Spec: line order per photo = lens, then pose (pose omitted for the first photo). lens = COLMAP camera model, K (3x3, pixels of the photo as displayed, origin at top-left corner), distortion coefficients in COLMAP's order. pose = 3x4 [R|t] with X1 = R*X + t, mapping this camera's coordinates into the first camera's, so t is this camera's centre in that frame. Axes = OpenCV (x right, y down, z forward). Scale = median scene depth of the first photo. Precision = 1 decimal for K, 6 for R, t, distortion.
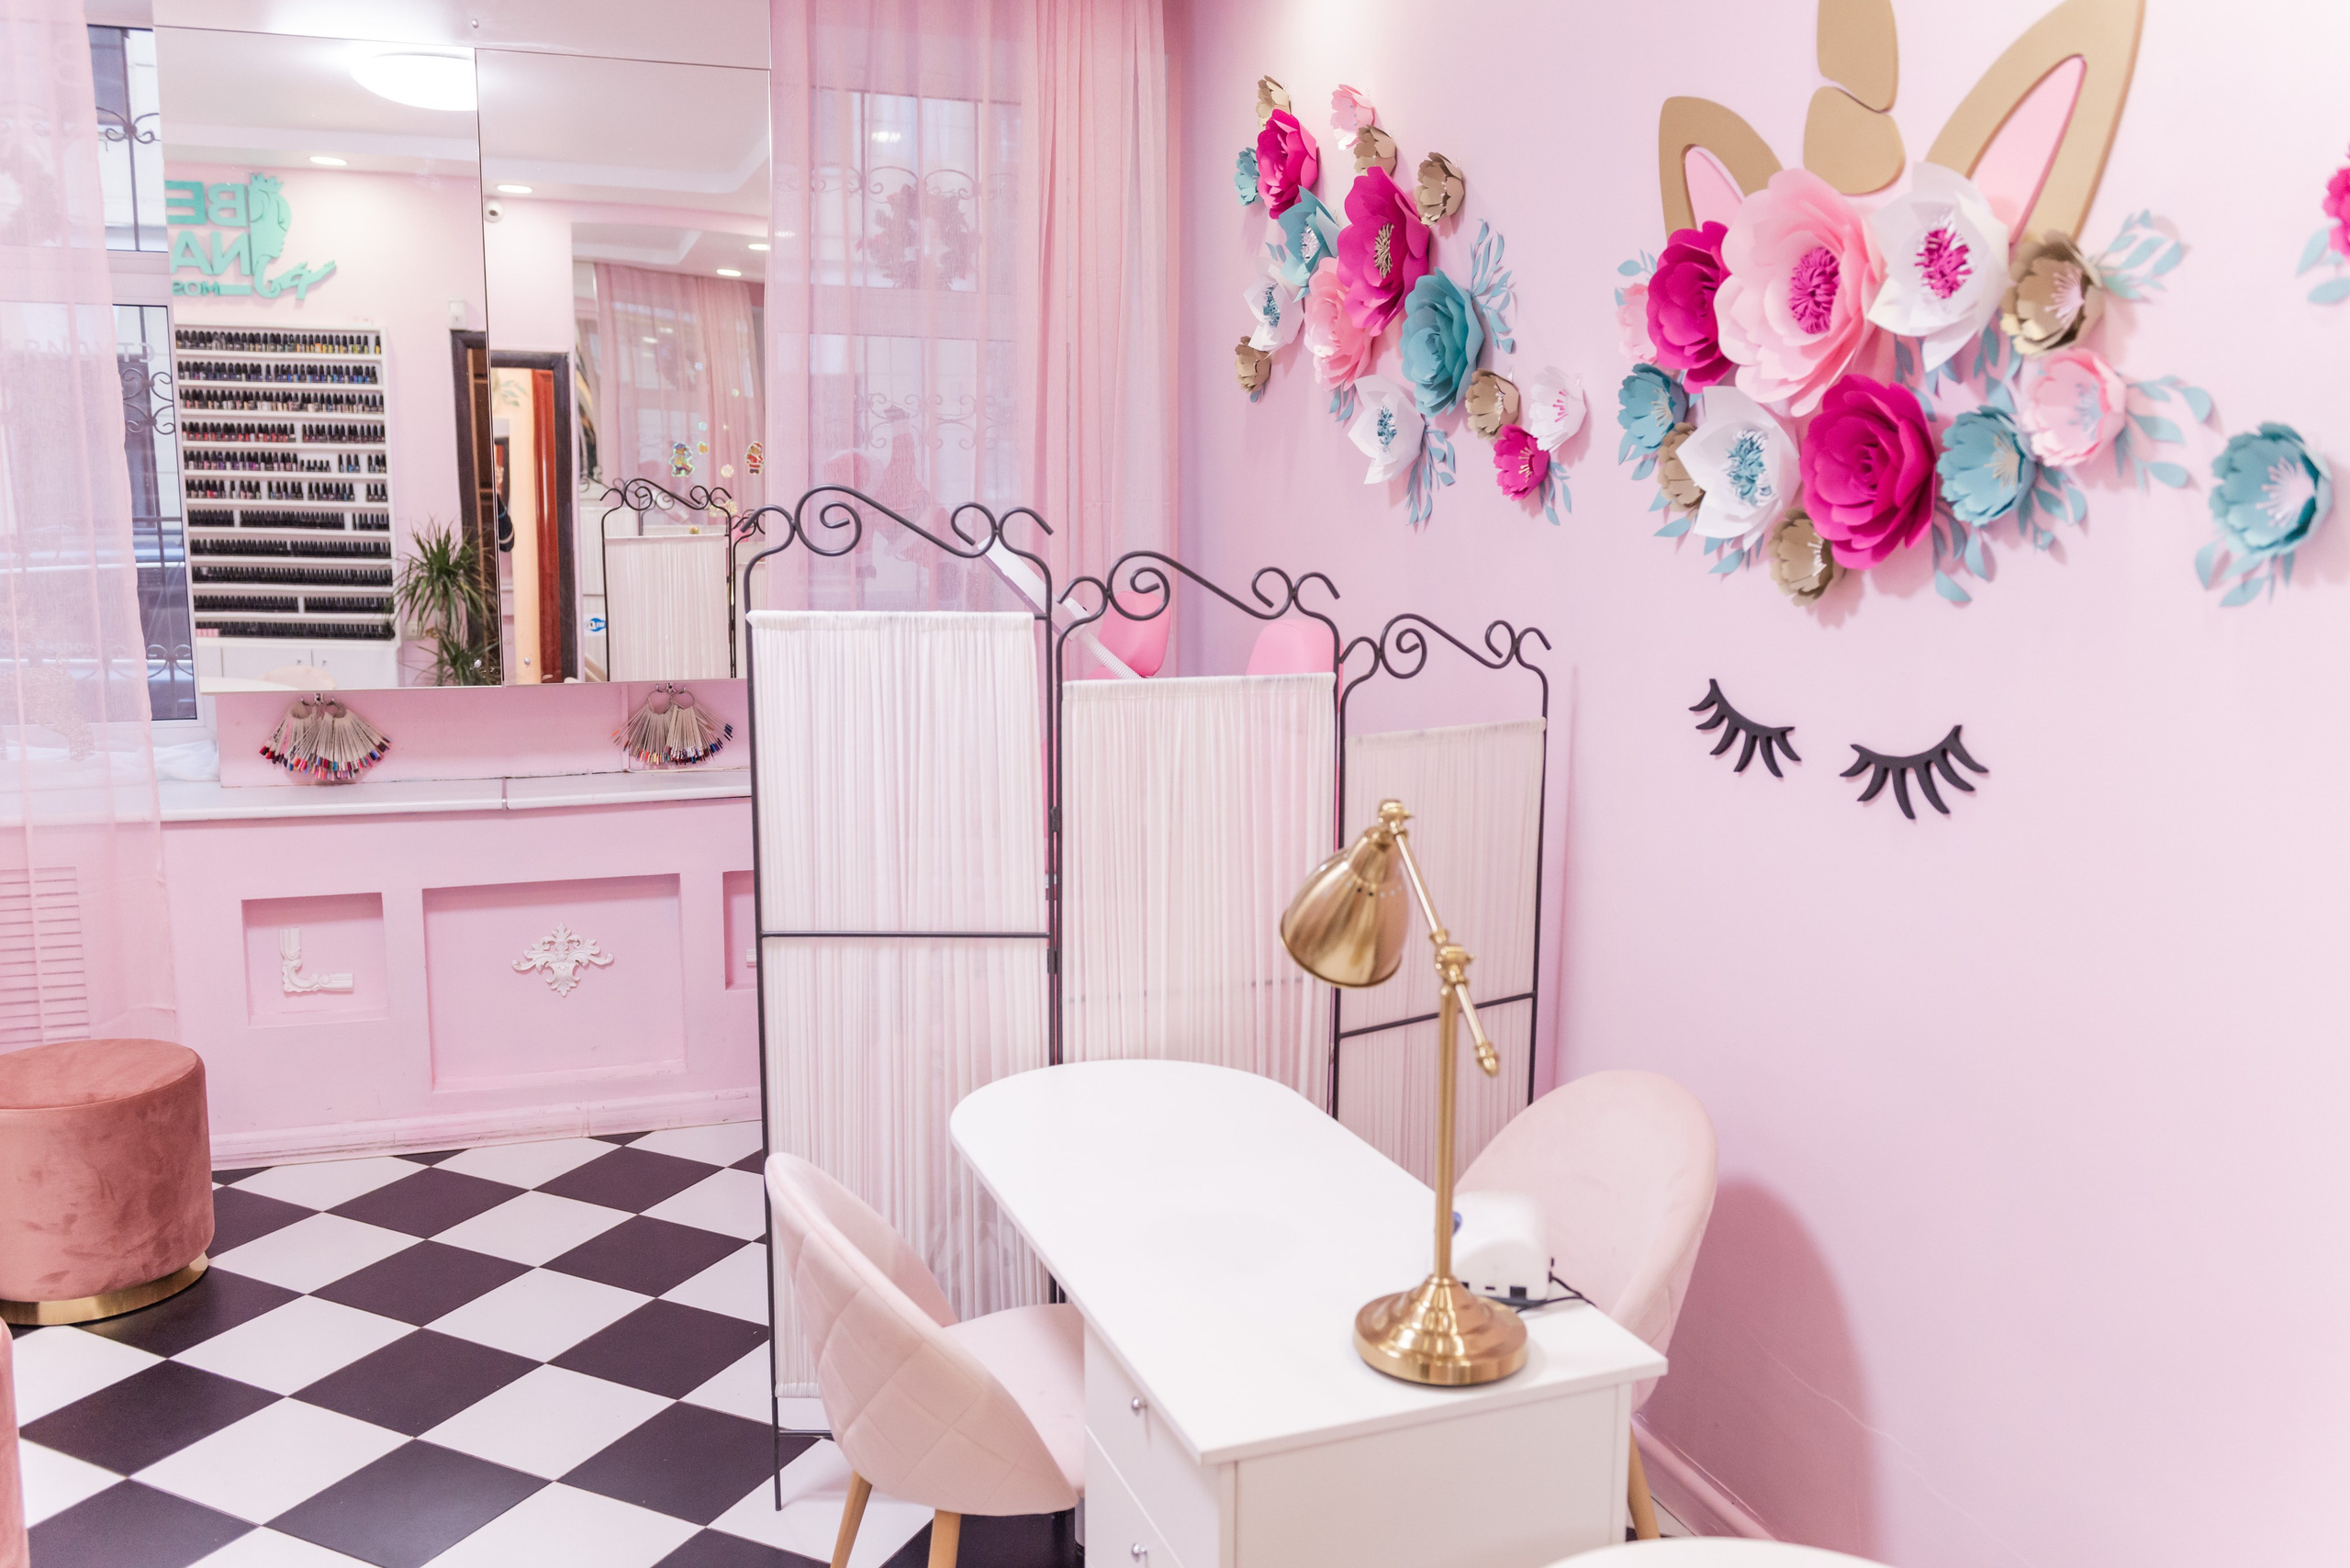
lens RADIAL K [[1862.4, 0, 1140.3], [0, 1862.4, 770.3], [0, 0, 1]] dist [-0.008304, -0.010464]
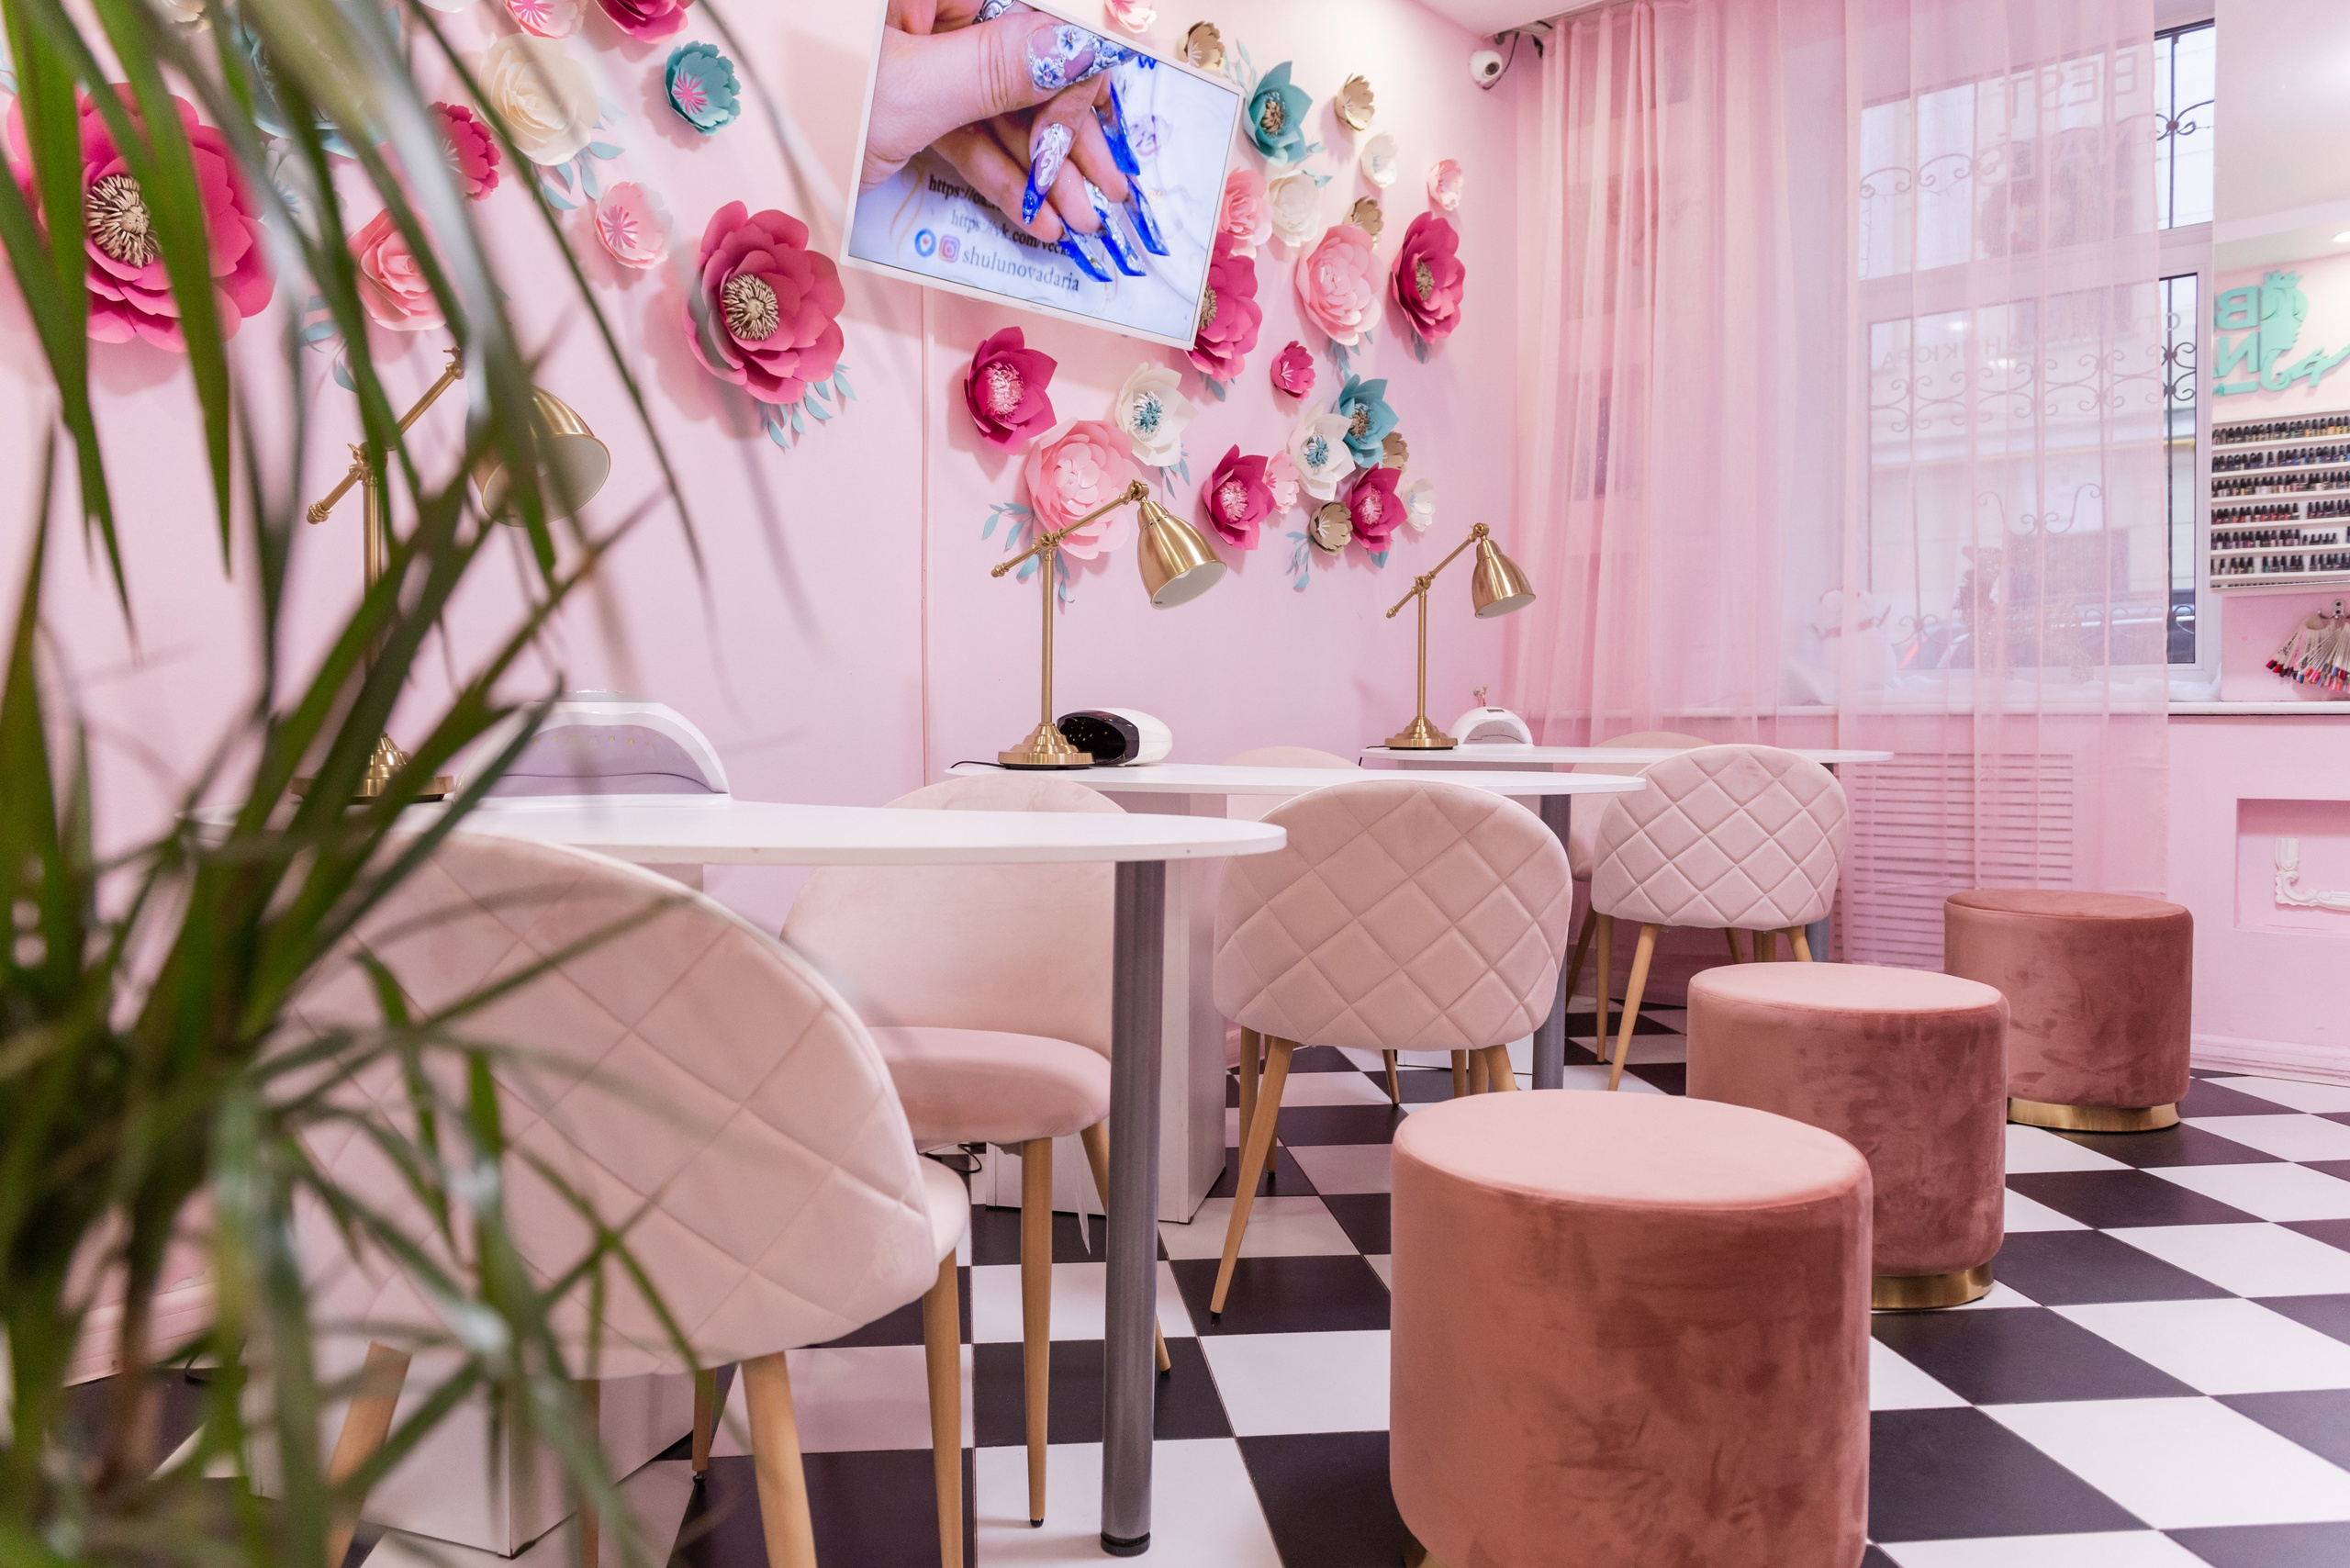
lens RADIAL K [[1606.0, 0, 1134.2], [0, 1606.0, 772.2], [0, 0, 1]] dist [0.002101, -0.001682]
pose [[0.512511, 0.015059, -0.858549, -0.040999], [-0.114066, 0.992179, -0.050690, 0.155535], [0.851071, 0.123910, 0.510221, 0.044289]]
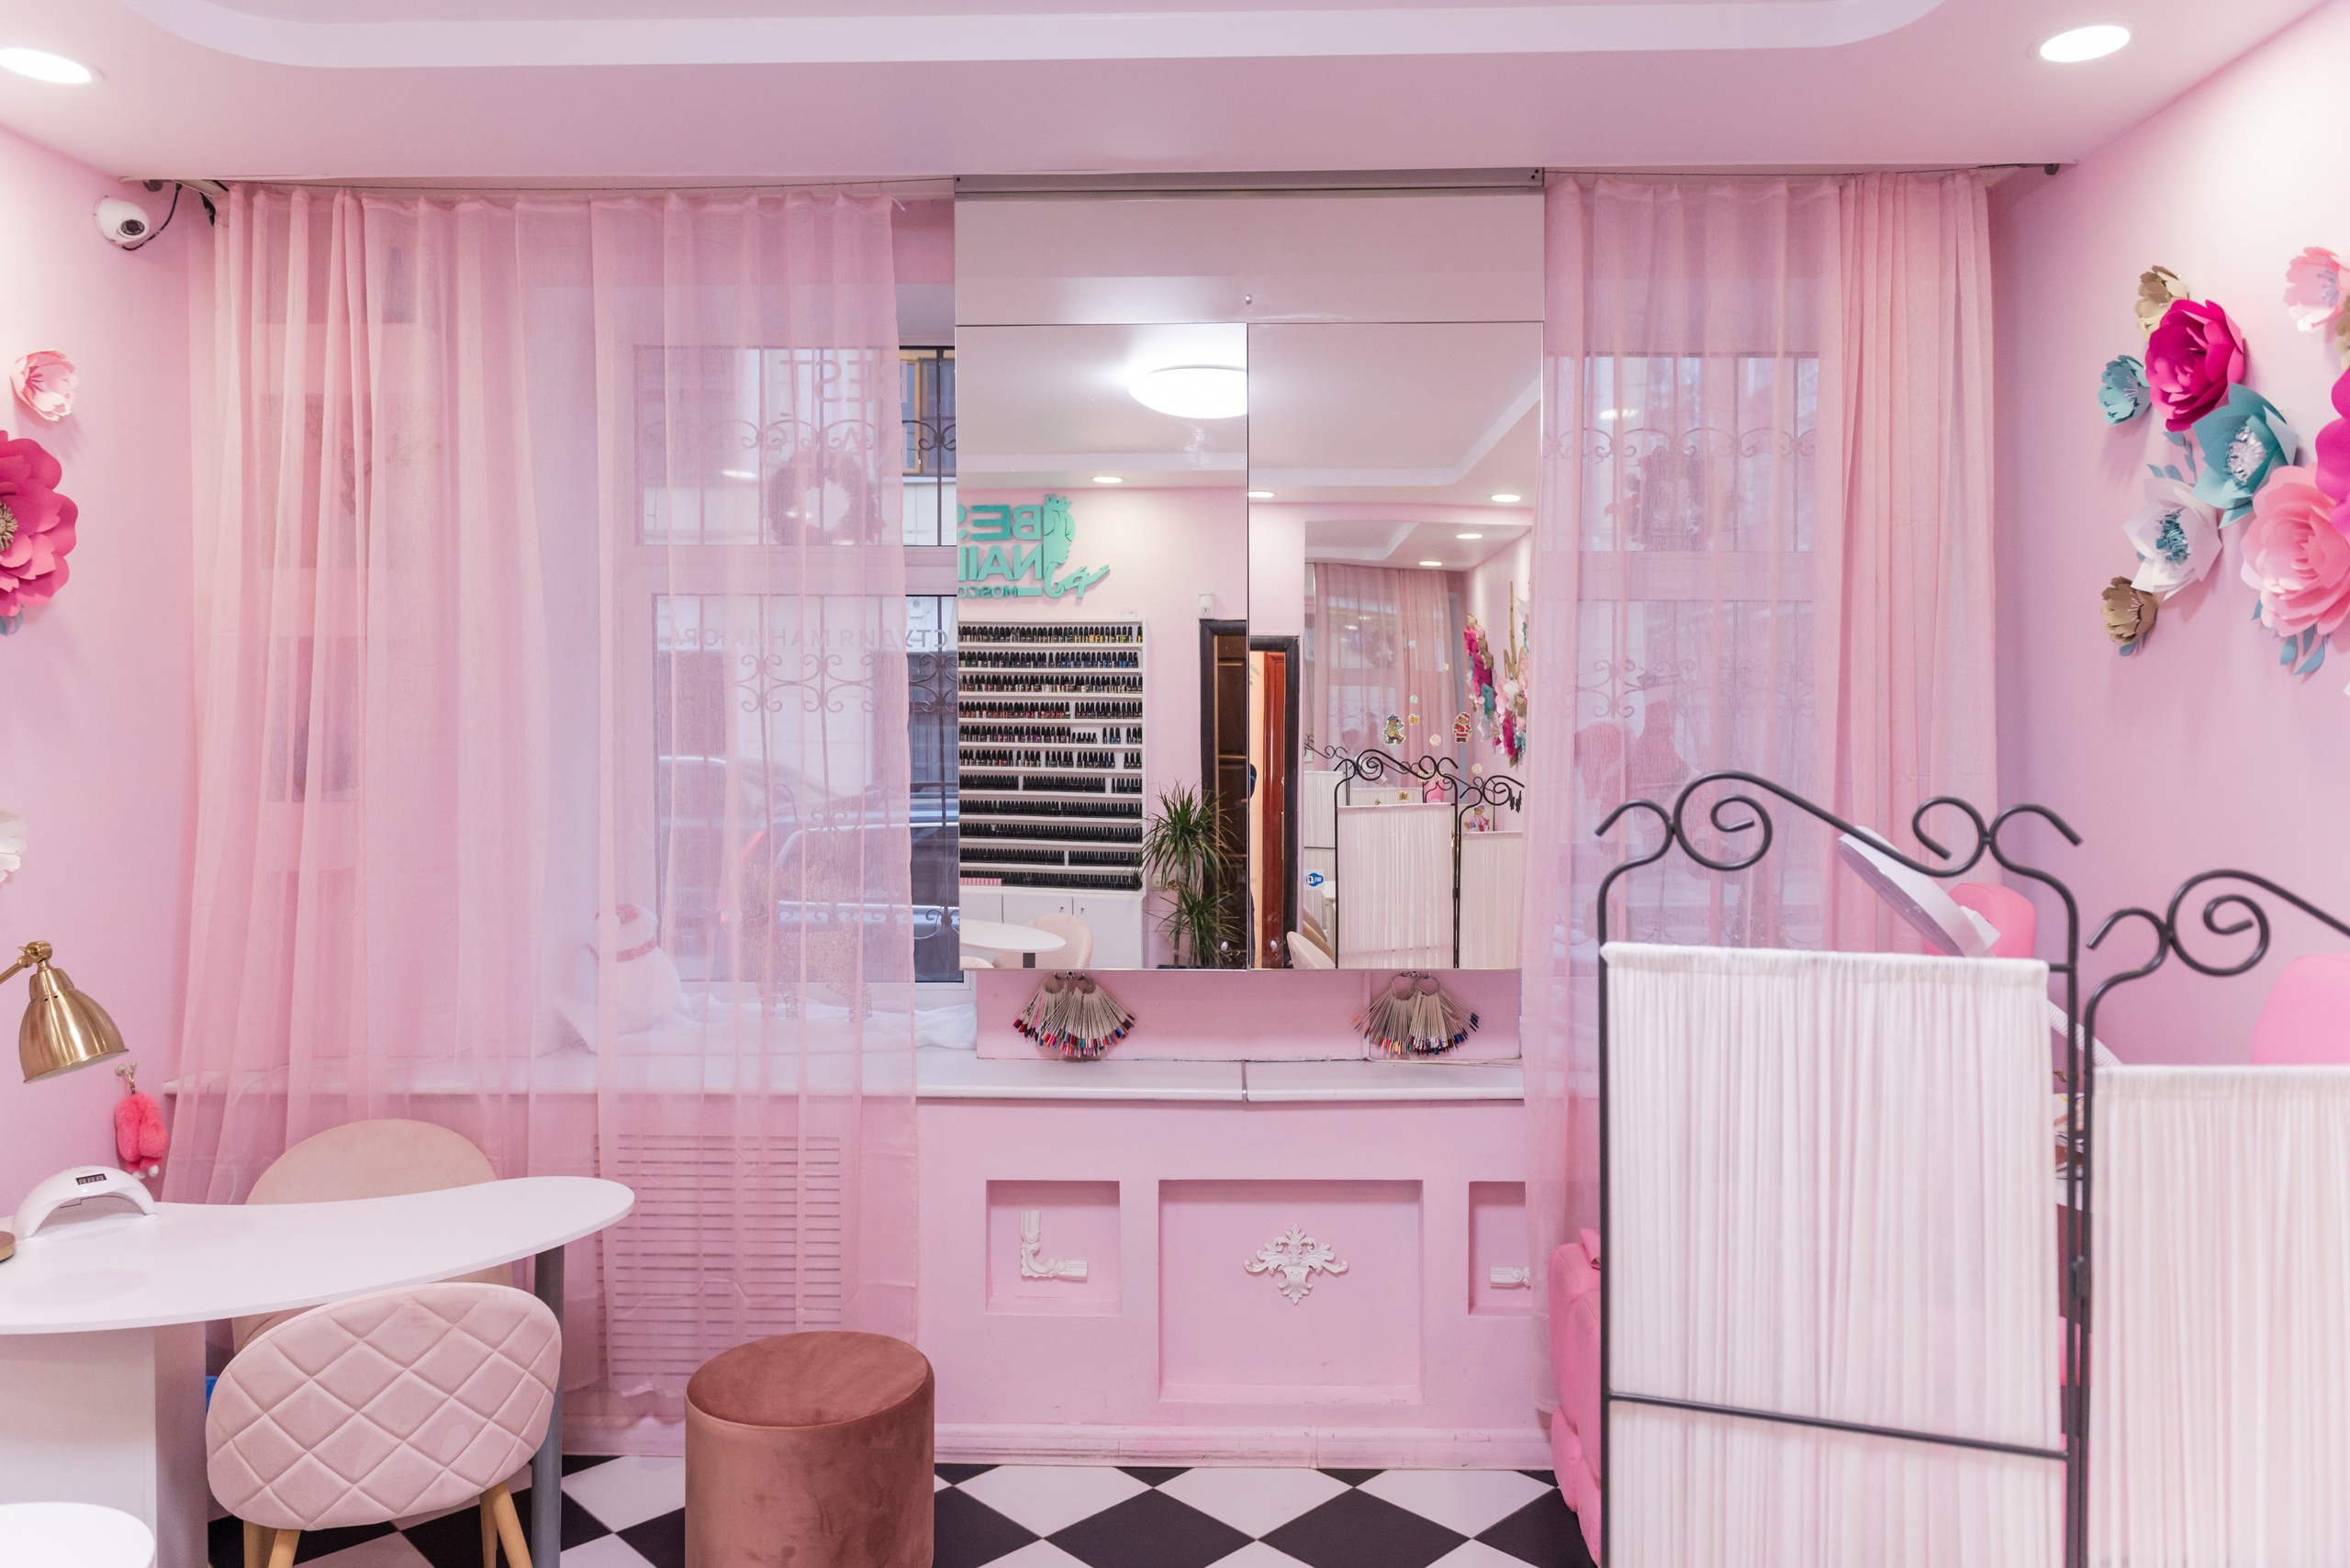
lens RADIAL K [[1588.0, 0, 1178.6], [0, 1588.0, 788.9], [0, 0, 1]] dist [0.004765, -0.001721]
pose [[0.937125, 0.000792, -0.348992, -0.089287], [-0.044445, 0.992126, -0.117095, -0.039008], [0.346151, 0.125243, 0.929781, 0.213006]]
